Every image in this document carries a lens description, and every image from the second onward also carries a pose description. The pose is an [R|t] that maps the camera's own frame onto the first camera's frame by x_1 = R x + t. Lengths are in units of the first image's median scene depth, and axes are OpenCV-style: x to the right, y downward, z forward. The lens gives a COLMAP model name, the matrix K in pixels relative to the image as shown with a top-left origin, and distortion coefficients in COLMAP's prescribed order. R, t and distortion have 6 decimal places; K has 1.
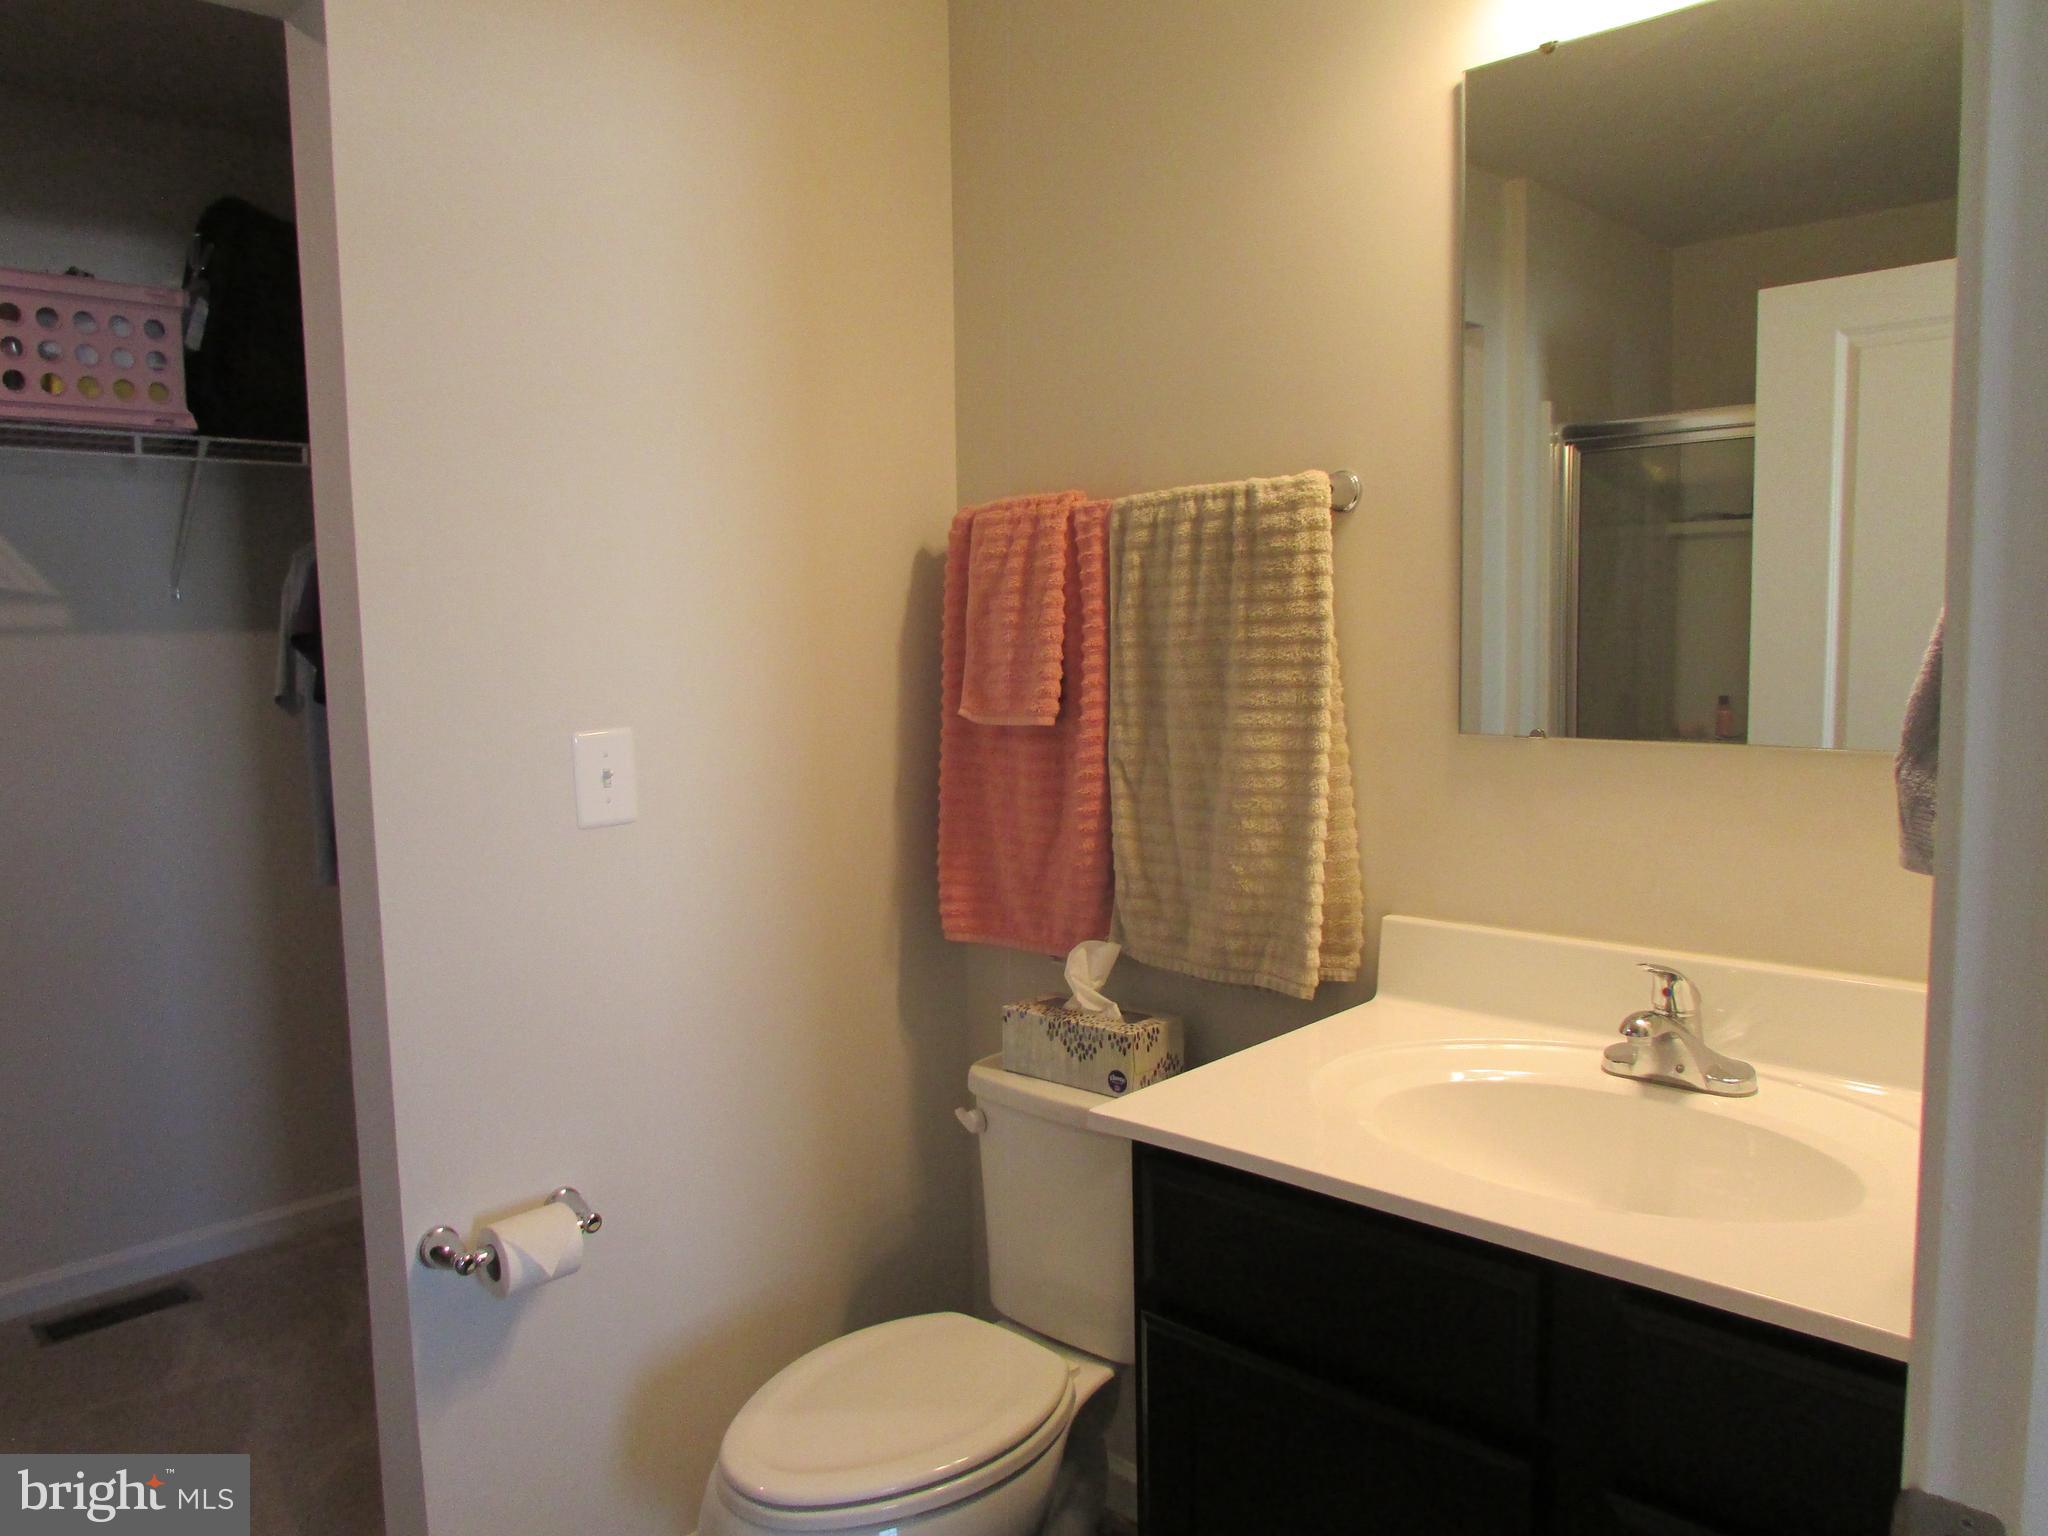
lens RADIAL K [[1469.8, 0, 1024.0], [0, 1469.8, 768.0], [0, 0, 1]] dist [0.007160, 0.003002]
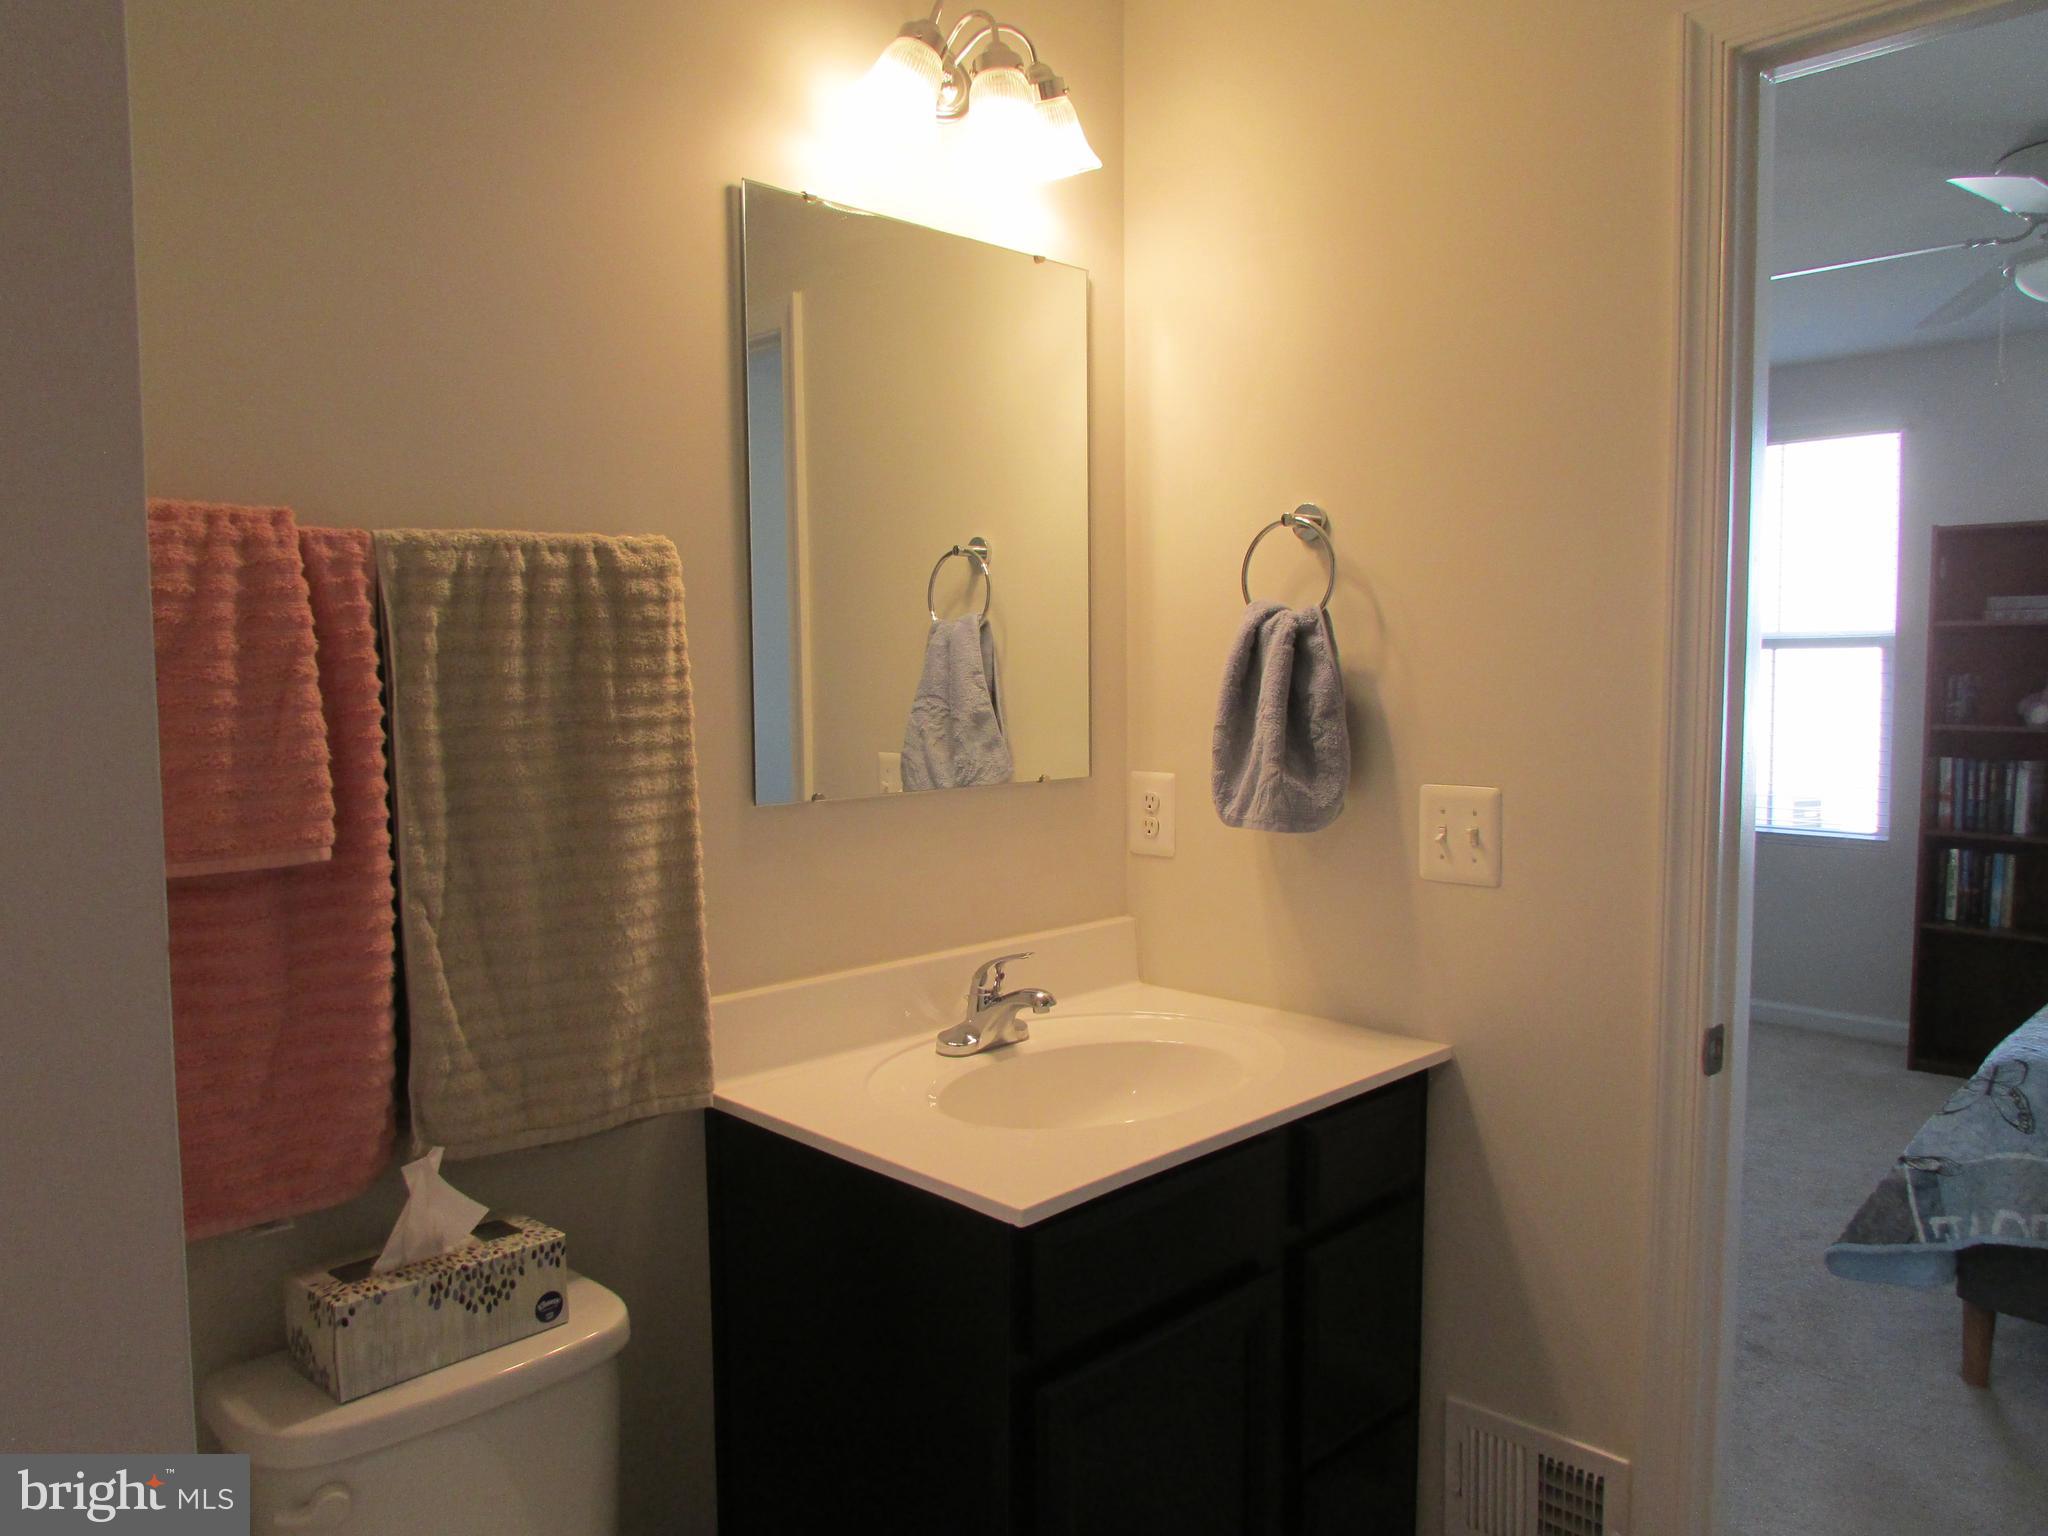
lens RADIAL K [[1454.7, 0, 1024.0], [0, 1454.7, 768.0], [0, 0, 1]] dist [-0.021647, -0.000894]
pose [[0.034743, -0.054825, 0.997891, -0.698626], [0.102221, 0.993452, 0.051022, -0.080371], [-0.994155, 0.100233, 0.040120, 0.743444]]
